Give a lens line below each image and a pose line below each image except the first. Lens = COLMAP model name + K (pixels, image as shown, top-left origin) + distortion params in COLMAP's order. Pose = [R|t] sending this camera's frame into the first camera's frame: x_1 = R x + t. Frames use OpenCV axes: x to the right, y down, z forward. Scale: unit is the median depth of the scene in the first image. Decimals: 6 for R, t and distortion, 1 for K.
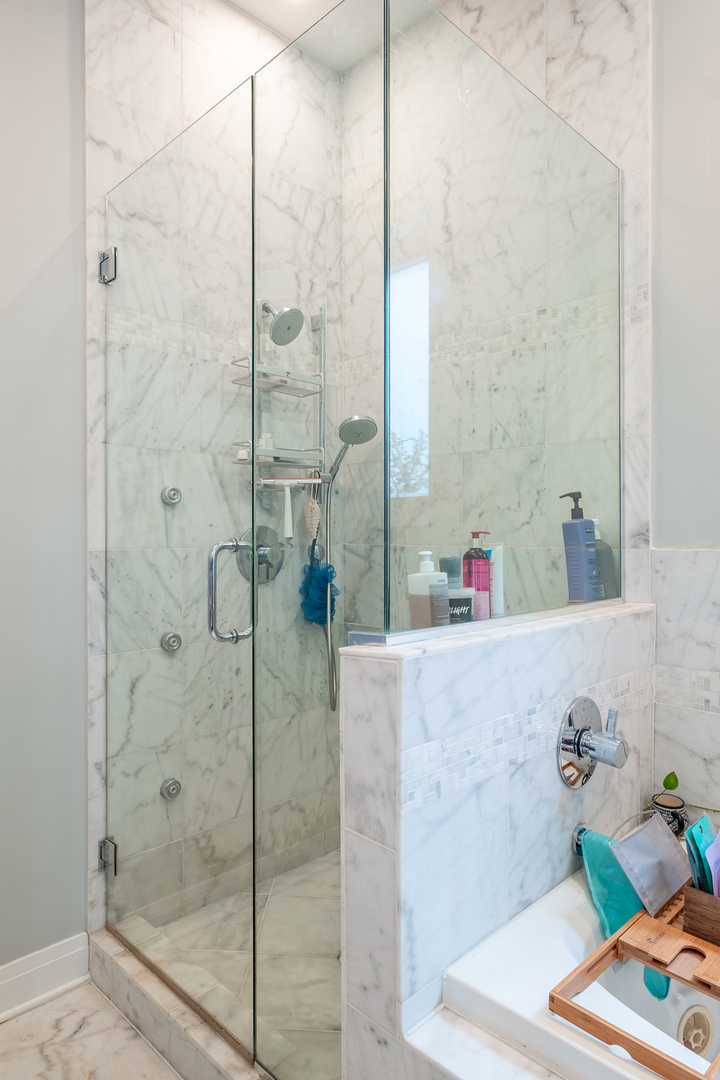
lens RADIAL K [[680.9, 0, 357.3], [0, 680.9, 534.9], [0, 0, 1]] dist [0.001211, -0.001128]
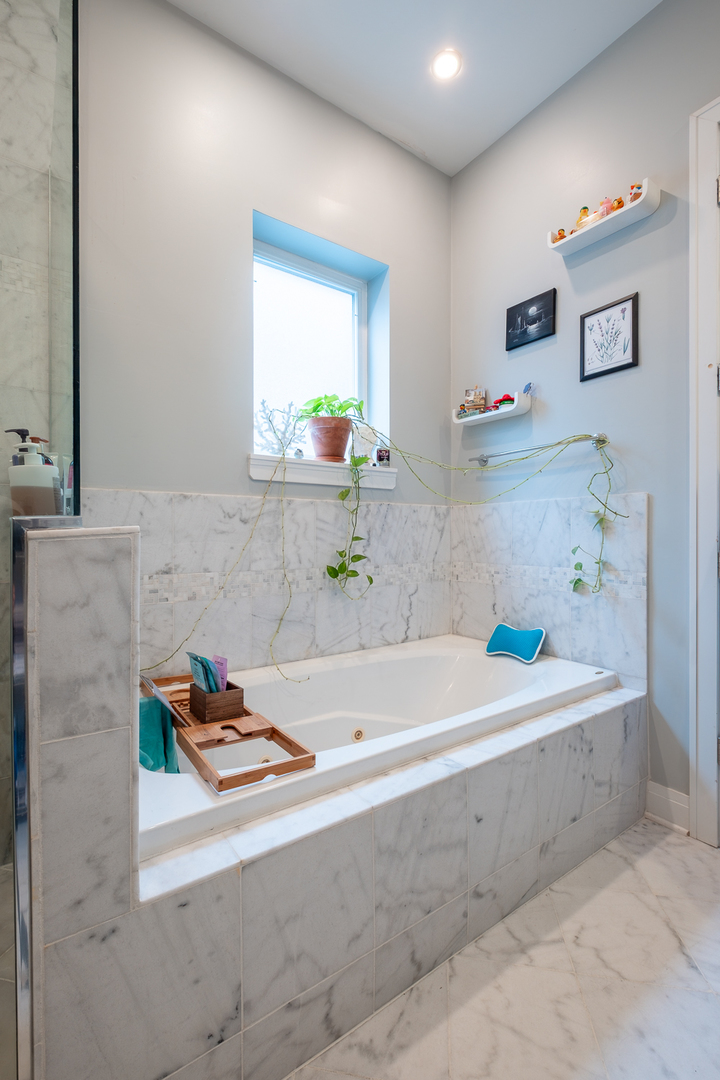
lens RADIAL K [[477.8, 0, 356.1], [0, 477.8, 543.4], [0, 0, 1]] dist [-0.001418, -0.000661]
pose [[0.157167, -0.002871, 0.987568, -0.554895], [0.001949, 0.999995, 0.002597, 0.186912], [-0.987570, 0.001517, 0.157172, 0.534421]]
